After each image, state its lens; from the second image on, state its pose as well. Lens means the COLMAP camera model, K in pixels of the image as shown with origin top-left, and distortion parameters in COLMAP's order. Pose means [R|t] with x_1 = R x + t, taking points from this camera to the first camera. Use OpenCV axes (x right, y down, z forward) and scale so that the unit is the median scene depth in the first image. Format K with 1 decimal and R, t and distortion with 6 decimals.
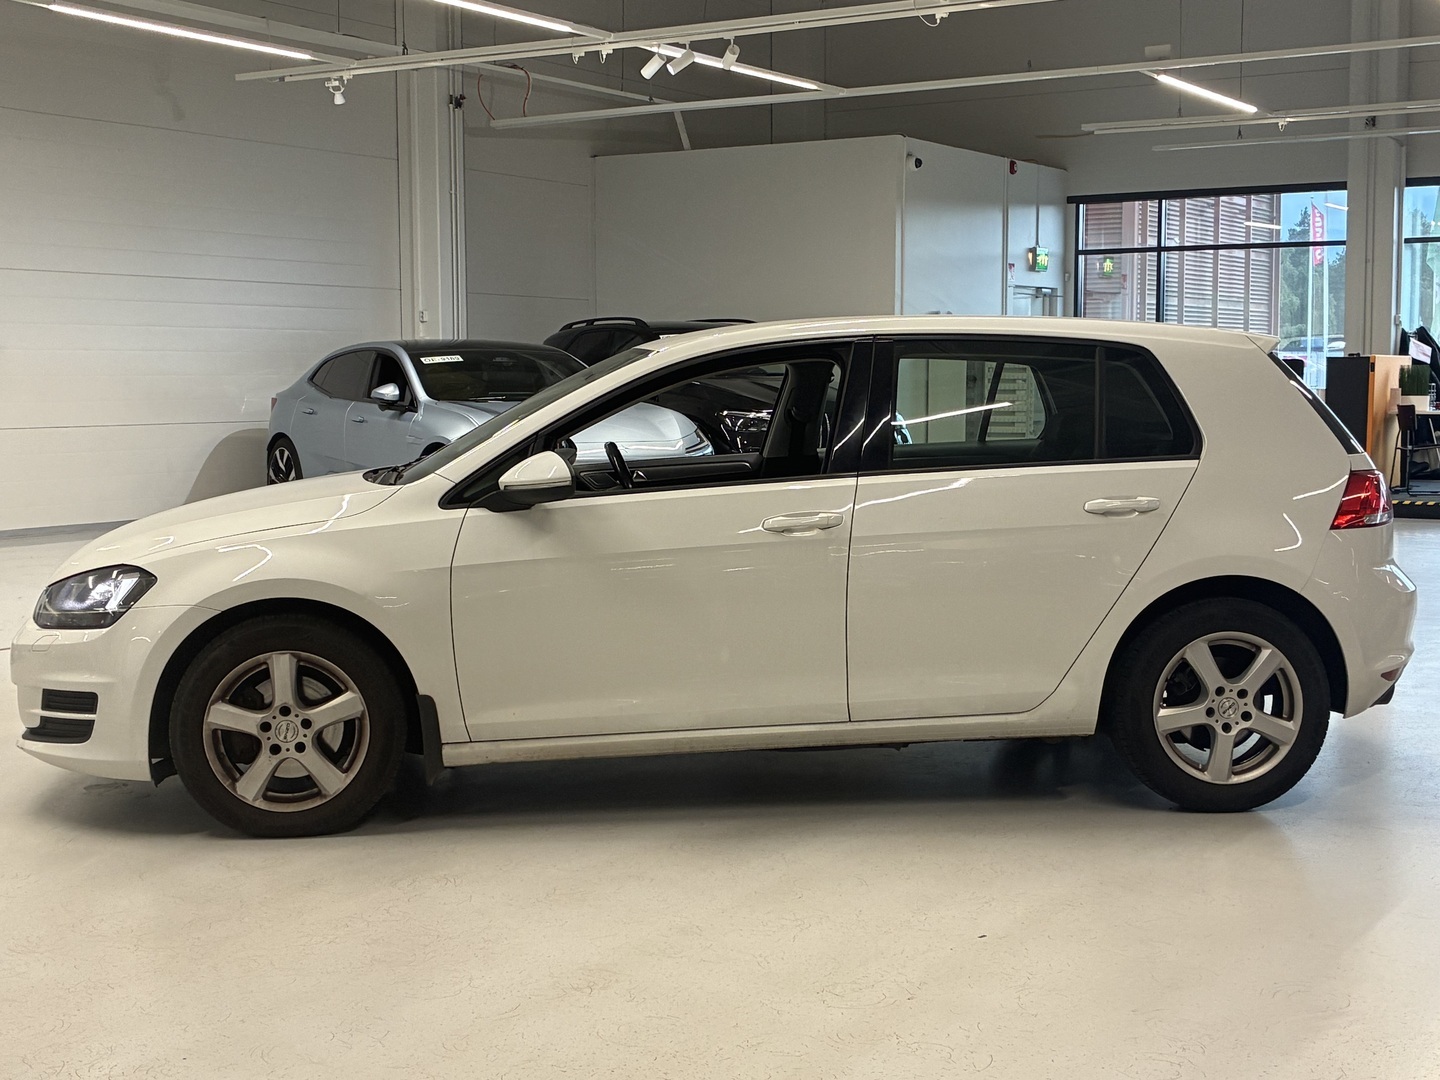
lens RADIAL K [[1977.2, 0, 720.0], [0, 1977.2, 540.0], [0, 0, 1]] dist [0.273500, -1.318089]
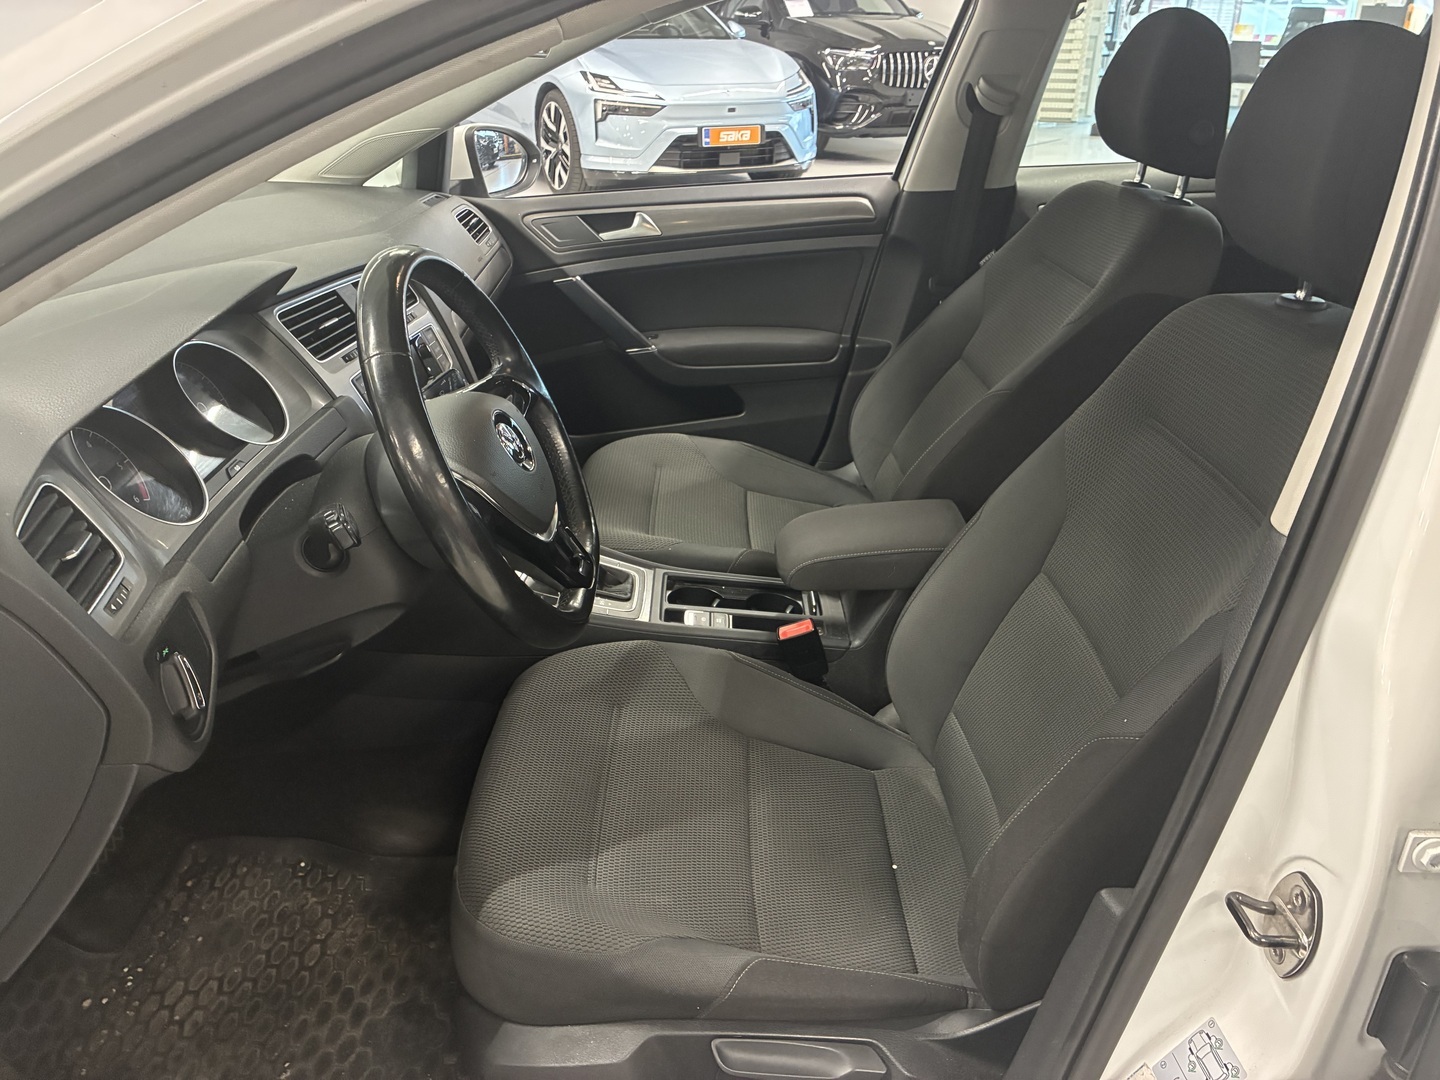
lens RADIAL K [[1107.8, 0, 720.0], [0, 1107.8, 540.0], [0, 0, 1]] dist [0.068939, -0.092591]
pose [[0.996368, 0.041133, -0.074555, 0.000802], [-0.012715, 0.937637, 0.347383, -0.025361], [0.084194, -0.345174, 0.934755, 0.324776]]
